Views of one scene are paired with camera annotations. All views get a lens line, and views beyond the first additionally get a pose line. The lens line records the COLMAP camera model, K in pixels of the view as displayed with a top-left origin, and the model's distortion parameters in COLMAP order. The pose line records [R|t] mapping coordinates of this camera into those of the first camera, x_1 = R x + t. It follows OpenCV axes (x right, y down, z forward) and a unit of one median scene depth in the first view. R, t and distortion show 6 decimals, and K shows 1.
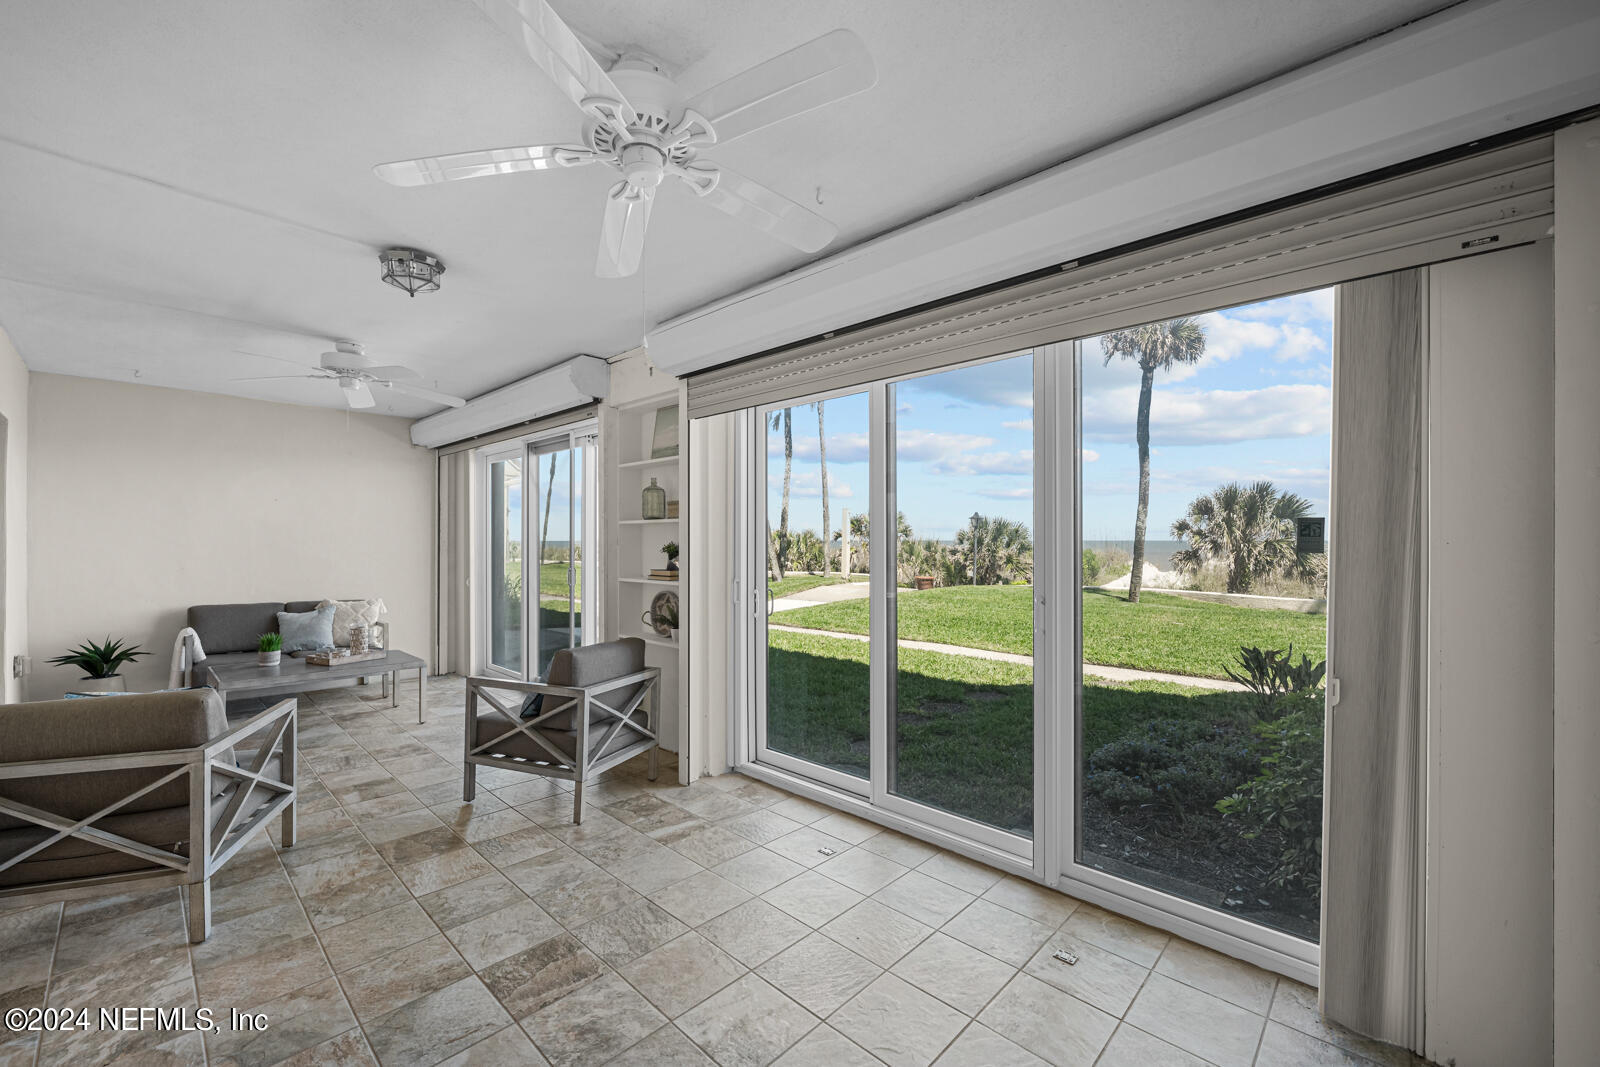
lens RADIAL K [[636.6, 0, 800.0], [0, 636.6, 533.5], [0, 0, 1]] dist [-0.007911, 0.000239]
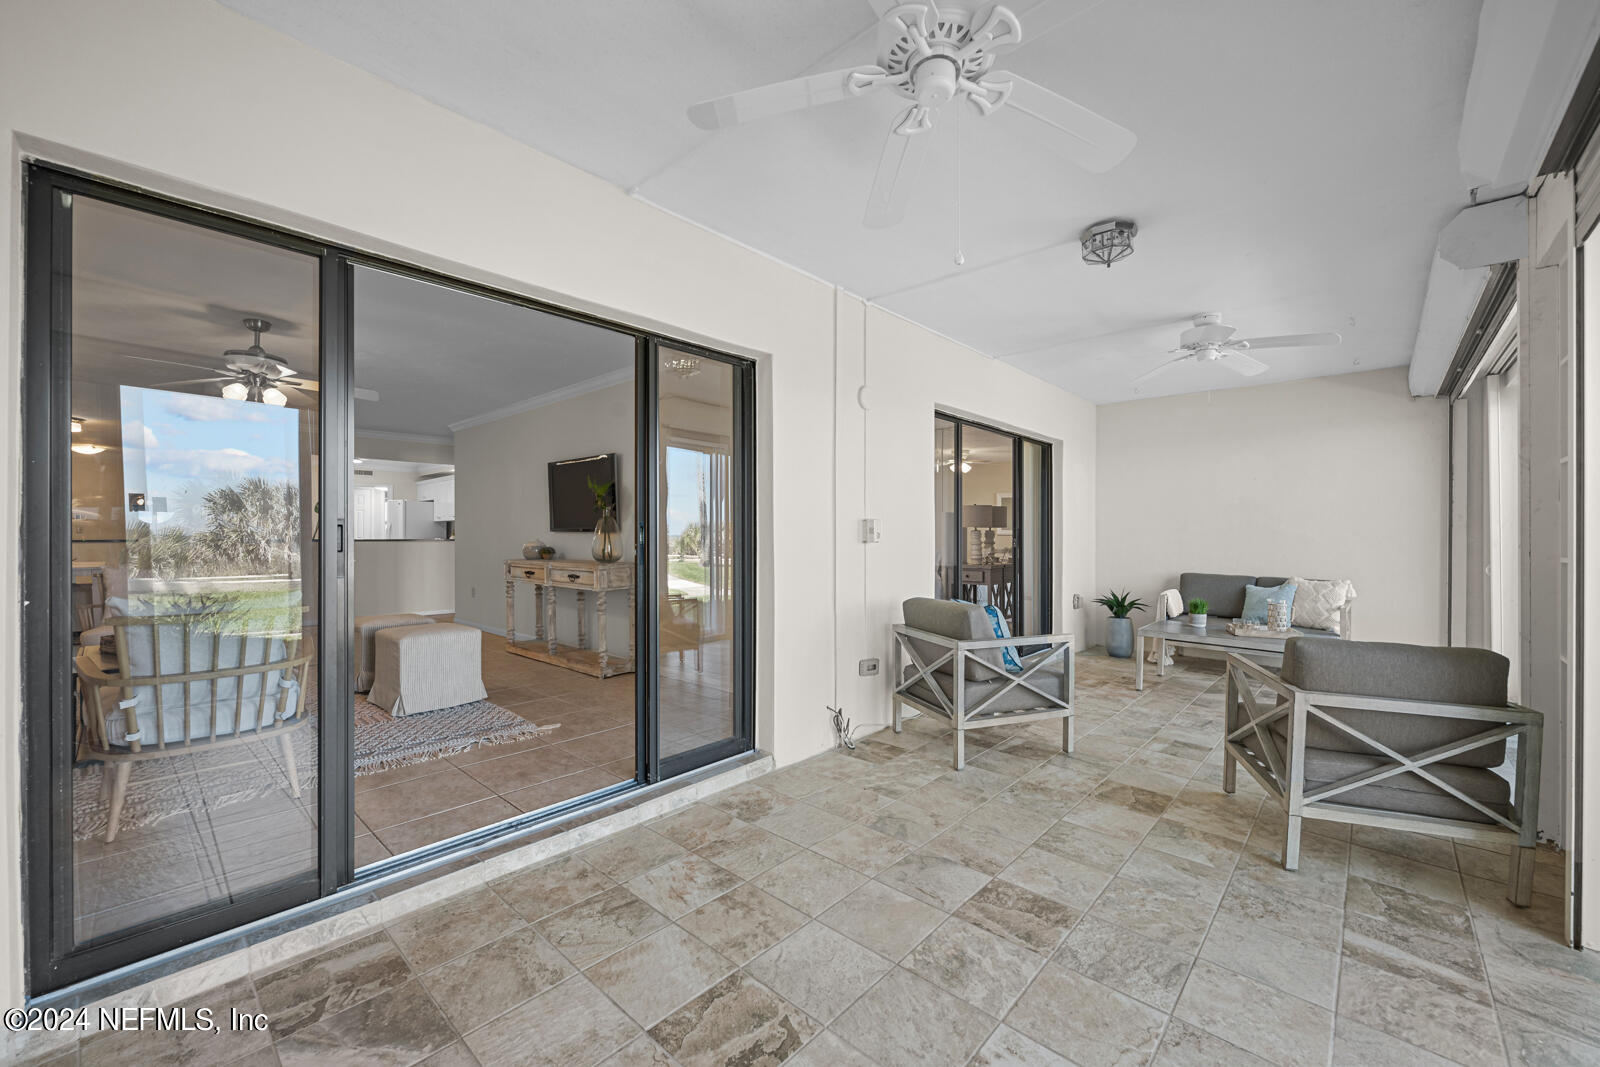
lens RADIAL K [[636.6, 0, 800.0], [0, 636.6, 533.5], [0, 0, 1]] dist [-0.007911, 0.000239]
pose [[0.016926, -0.001803, -0.999855, 0.404523], [0.010505, 0.999943, -0.001626, 0.060632], [0.999802, -0.010476, 0.016944, 0.438412]]
